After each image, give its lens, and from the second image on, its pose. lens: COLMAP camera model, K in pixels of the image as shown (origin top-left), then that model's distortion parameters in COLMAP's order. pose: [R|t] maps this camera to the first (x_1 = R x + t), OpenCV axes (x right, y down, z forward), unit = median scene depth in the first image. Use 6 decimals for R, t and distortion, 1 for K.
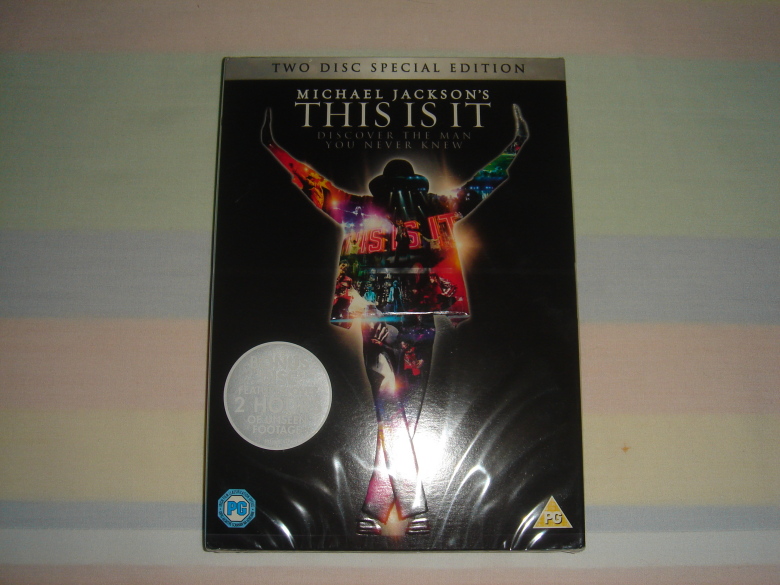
lens RADIAL K [[657.9, 0, 390.0], [0, 657.9, 292.5], [0, 0, 1]] dist [-0.081491, 0.009054]
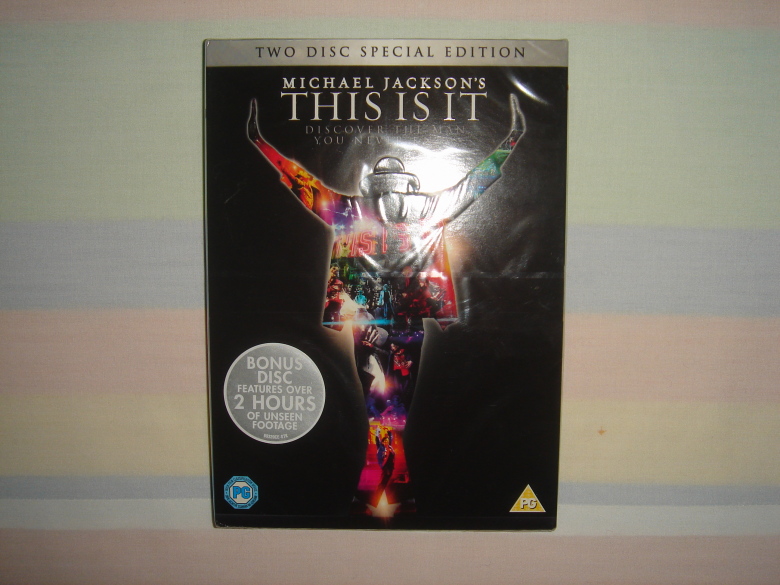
lens RADIAL K [[657.9, 0, 390.0], [0, 657.9, 292.5], [0, 0, 1]] dist [-0.081491, 0.009054]
pose [[0.999898, 0.003489, -0.013845, 0.028352], [-0.000123, 0.971754, 0.235995, -0.237867], [0.014277, -0.235969, 0.971656, 0.008942]]
